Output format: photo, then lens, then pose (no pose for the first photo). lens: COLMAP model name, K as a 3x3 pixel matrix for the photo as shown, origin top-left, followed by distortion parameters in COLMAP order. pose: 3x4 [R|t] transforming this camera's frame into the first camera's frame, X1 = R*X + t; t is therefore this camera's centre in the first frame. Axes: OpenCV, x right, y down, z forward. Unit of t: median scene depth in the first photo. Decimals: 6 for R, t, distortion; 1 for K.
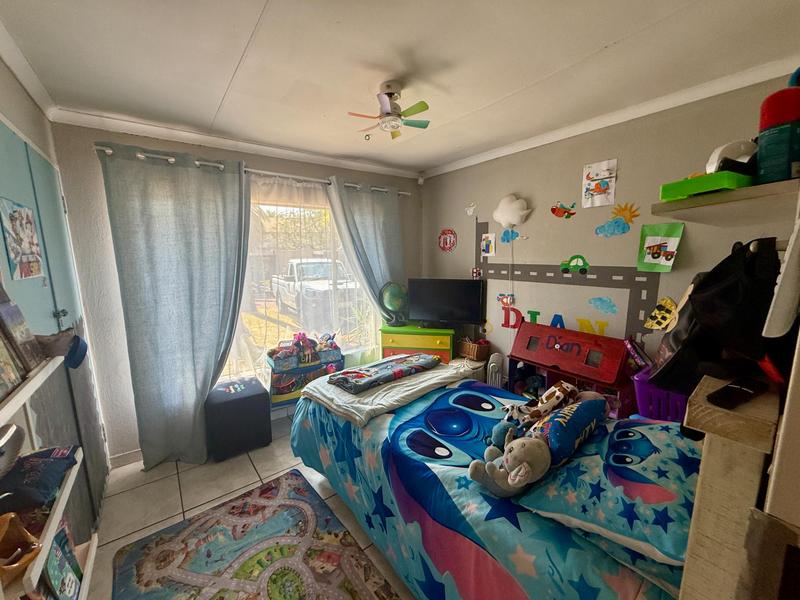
lens RADIAL K [[317.3, 0, 398.6], [0, 317.3, 301.3], [0, 0, 1]] dist [-0.001782, 0.000295]
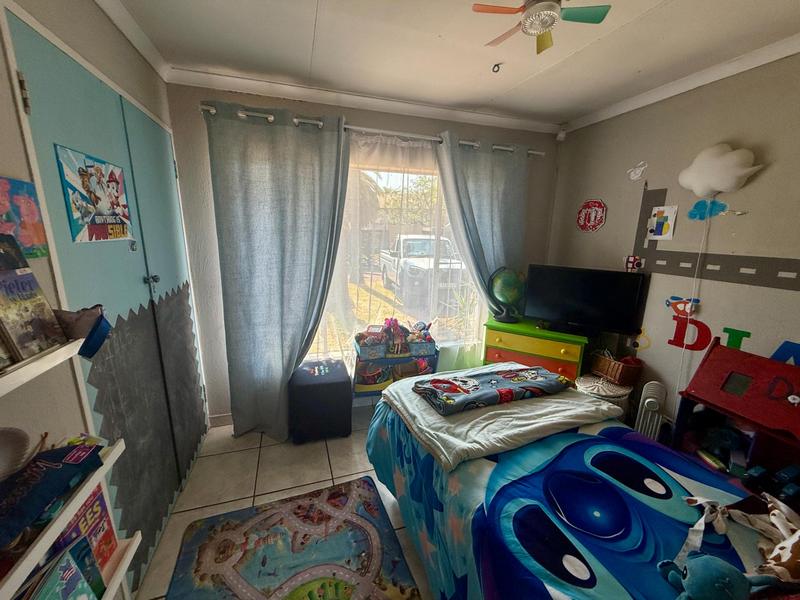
lens RADIAL K [[317.3, 0, 398.6], [0, 317.3, 301.3], [0, 0, 1]] dist [-0.001782, 0.000295]
pose [[0.943444, 0.104597, -0.314598, -0.025043], [-0.083080, 0.993239, 0.081081, -0.024722], [0.320952, -0.050359, 0.945756, 0.217203]]
